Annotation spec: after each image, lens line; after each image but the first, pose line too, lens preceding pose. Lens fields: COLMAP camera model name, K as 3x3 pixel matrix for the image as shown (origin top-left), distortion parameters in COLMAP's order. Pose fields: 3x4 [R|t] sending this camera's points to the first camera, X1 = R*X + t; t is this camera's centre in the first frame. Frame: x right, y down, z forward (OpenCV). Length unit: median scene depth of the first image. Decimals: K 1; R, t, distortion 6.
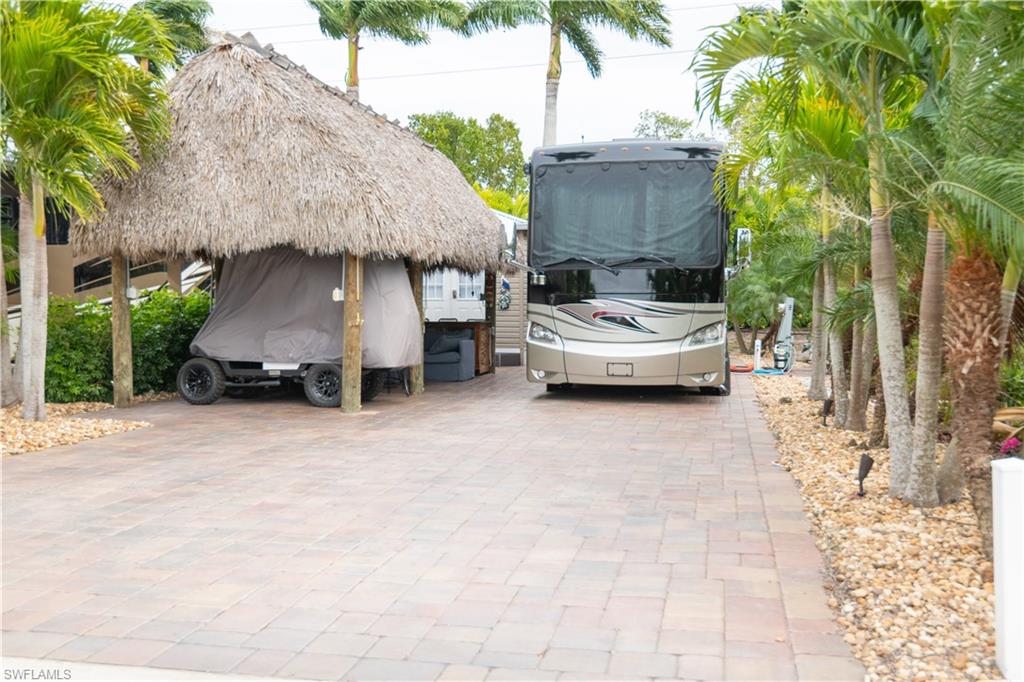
lens RADIAL K [[1046.0, 0, 471.0], [0, 1046.0, 361.7], [0, 0, 1]] dist [0.017588, 0.000000]
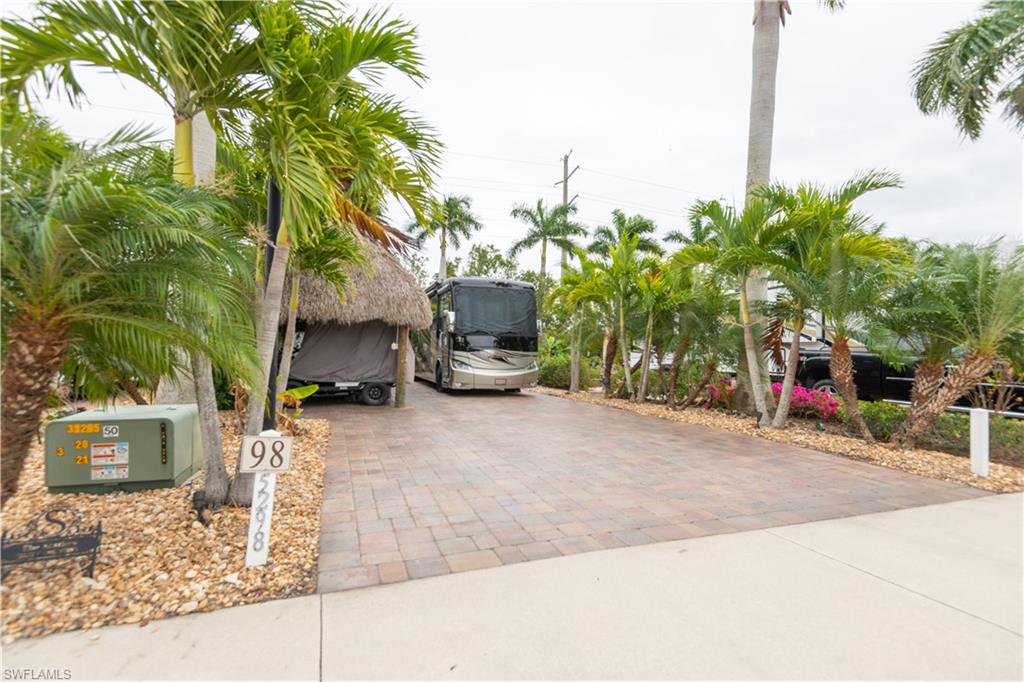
lens RADIAL K [[491.0, 0, 505.9], [0, 491.0, 342.8], [0, 0, 1]] dist [0.022047, -0.004609]
pose [[0.842266, 0.019928, 0.538694, -0.411300], [0.015846, 0.997969, -0.061694, -0.010744], [-0.538829, 0.060499, 0.840240, 0.128000]]
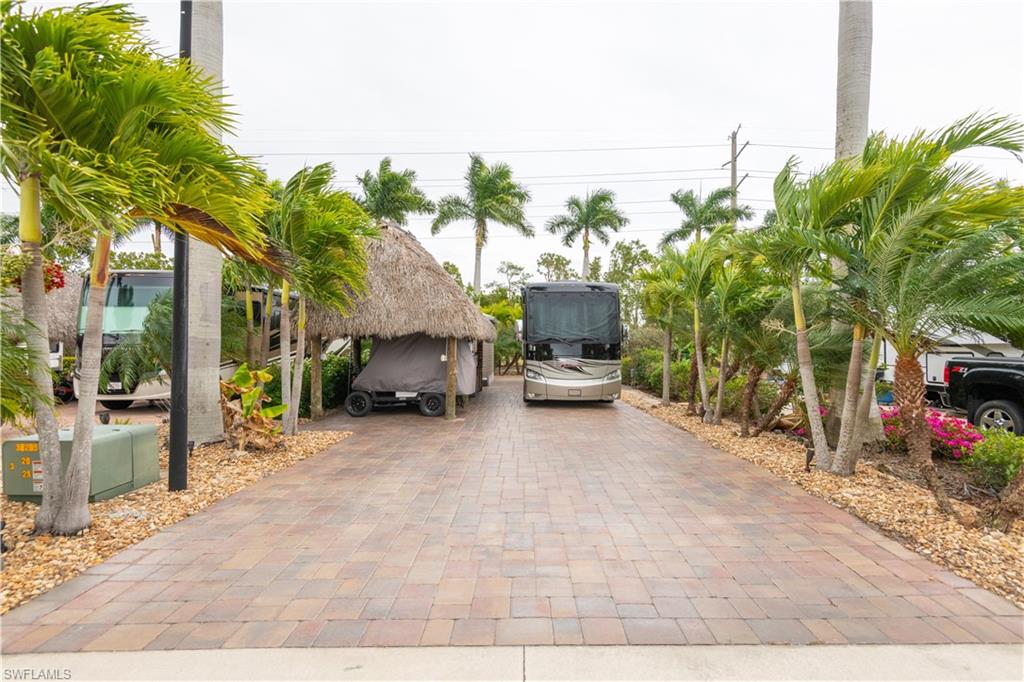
lens RADIAL K [[491.0, 0, 519.7], [0, 491.0, 341.3], [0, 0, 1]] dist [0.022047, -0.004609]
pose [[0.973586, 0.003103, 0.228299, -0.184241], [0.012658, 0.997636, -0.067540, -0.029928], [-0.227969, 0.068646, 0.971245, 0.089858]]
